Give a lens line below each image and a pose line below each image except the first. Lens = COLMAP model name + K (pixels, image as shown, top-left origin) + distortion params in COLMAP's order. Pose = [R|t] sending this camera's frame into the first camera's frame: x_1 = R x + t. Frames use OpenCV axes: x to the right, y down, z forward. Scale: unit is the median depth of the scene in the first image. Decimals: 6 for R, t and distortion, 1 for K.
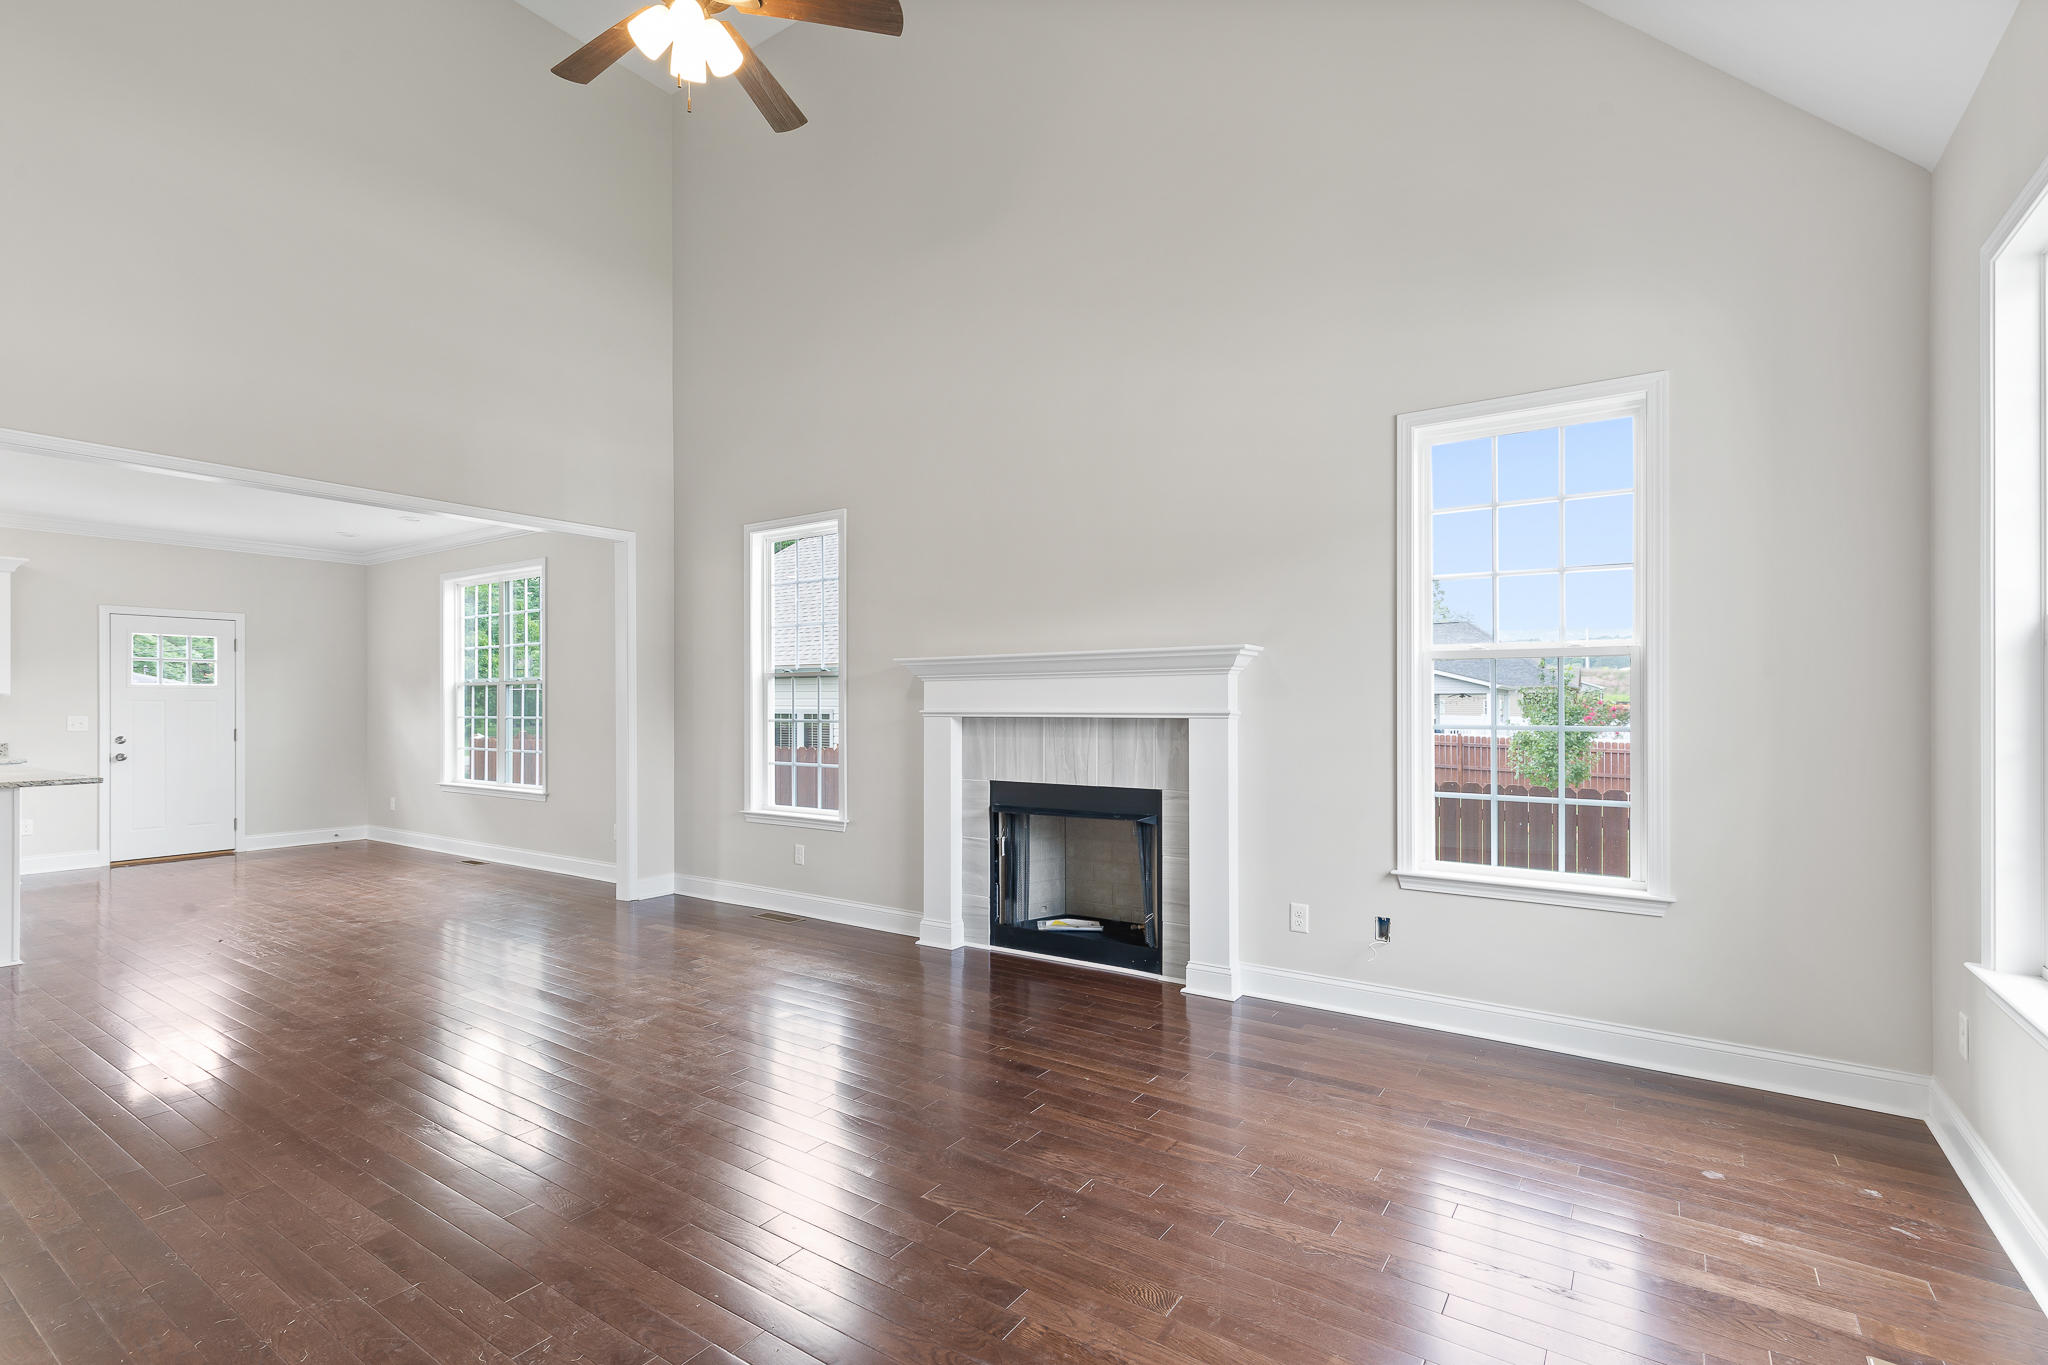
lens RADIAL K [[950.3, 0, 1010.4], [0, 950.3, 681.8], [0, 0, 1]] dist [0.009368, 0.000203]
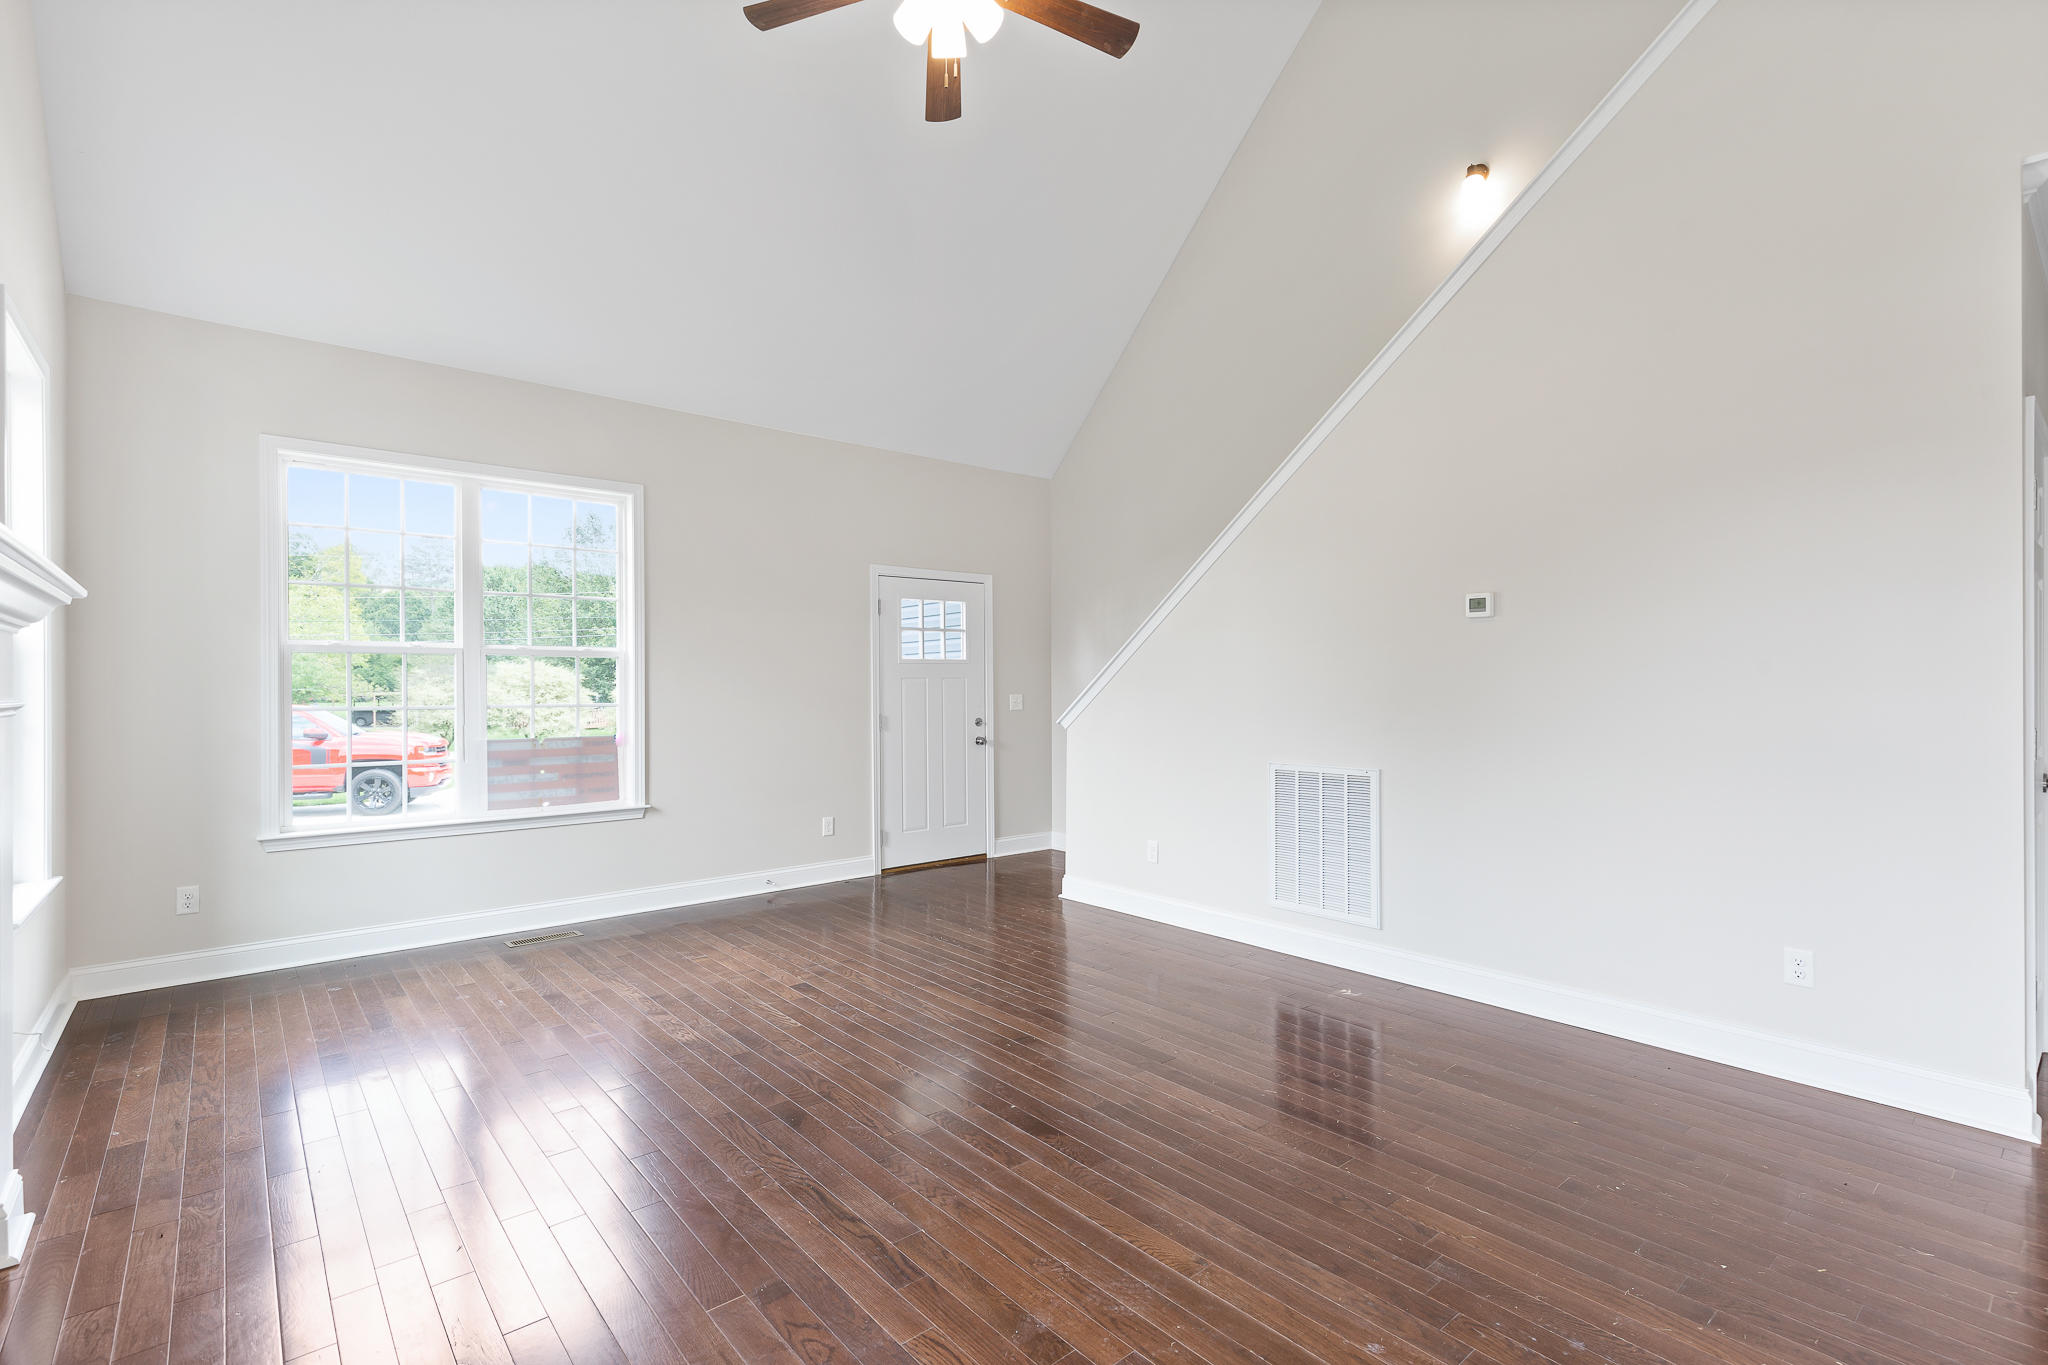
lens RADIAL K [[945.3, 0, 1024.0], [0, 945.3, 682.5], [0, 0, 1]] dist [0.002476, 0.000105]
pose [[-0.965795, 0.008040, 0.259181, -0.246300], [0.001249, 0.999652, -0.026354, 0.017701], [-0.259303, -0.025129, -0.965469, 0.714193]]
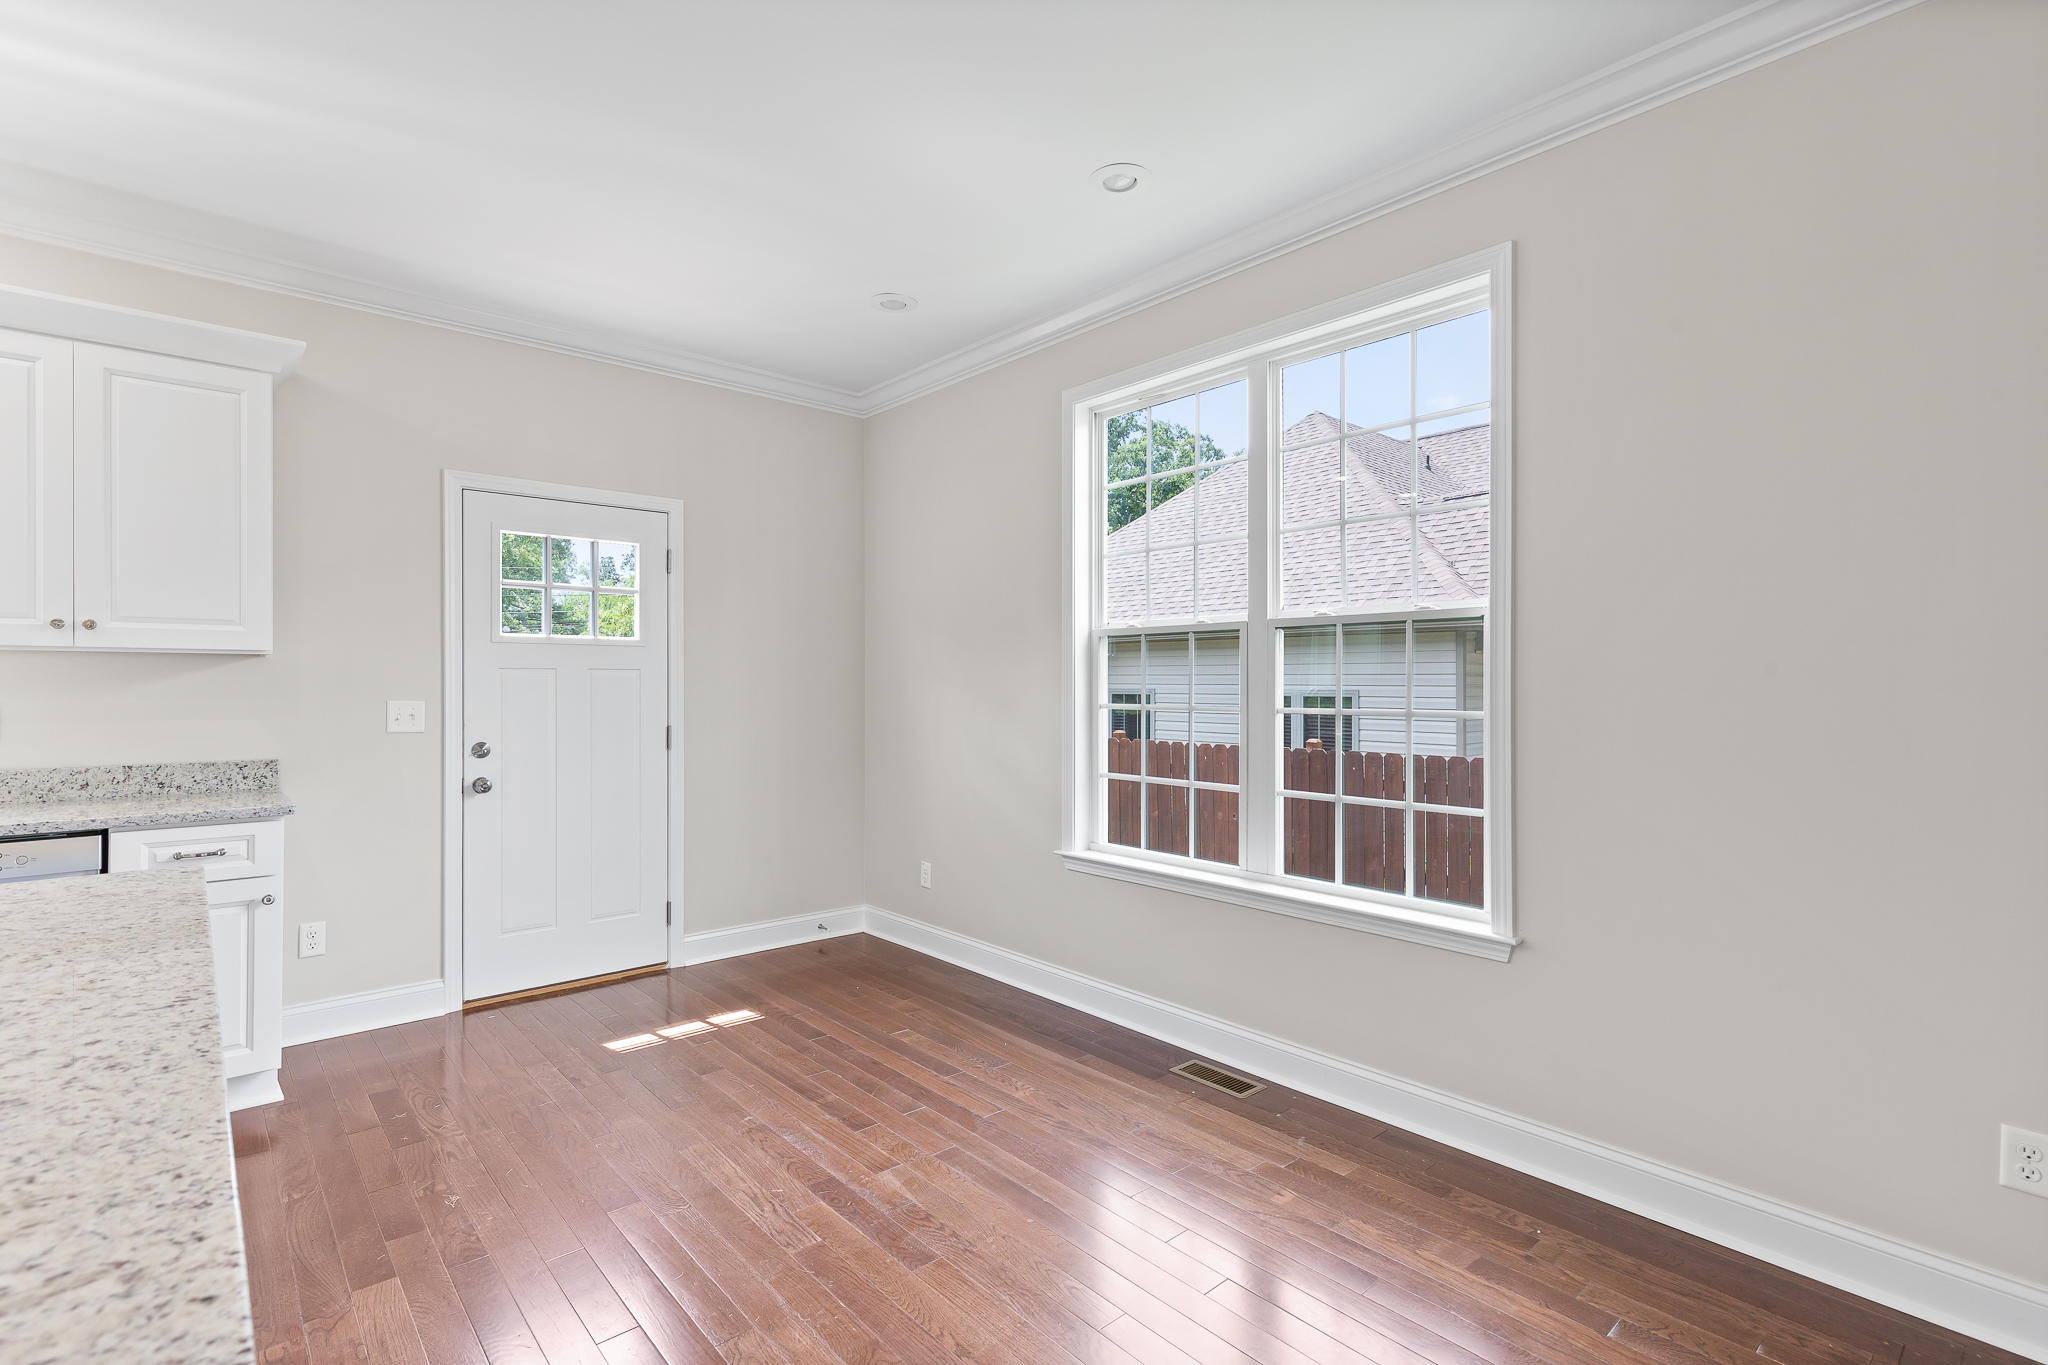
lens RADIAL K [[950.3, 0, 1010.4], [0, 950.3, 681.8], [0, 0, 1]] dist [0.009368, 0.000203]
pose [[0.968356, 0.000616, -0.249574, -0.530699], [0.004327, 0.999805, 0.019257, 0.017267], [0.249537, -0.019727, 0.968164, 0.581247]]
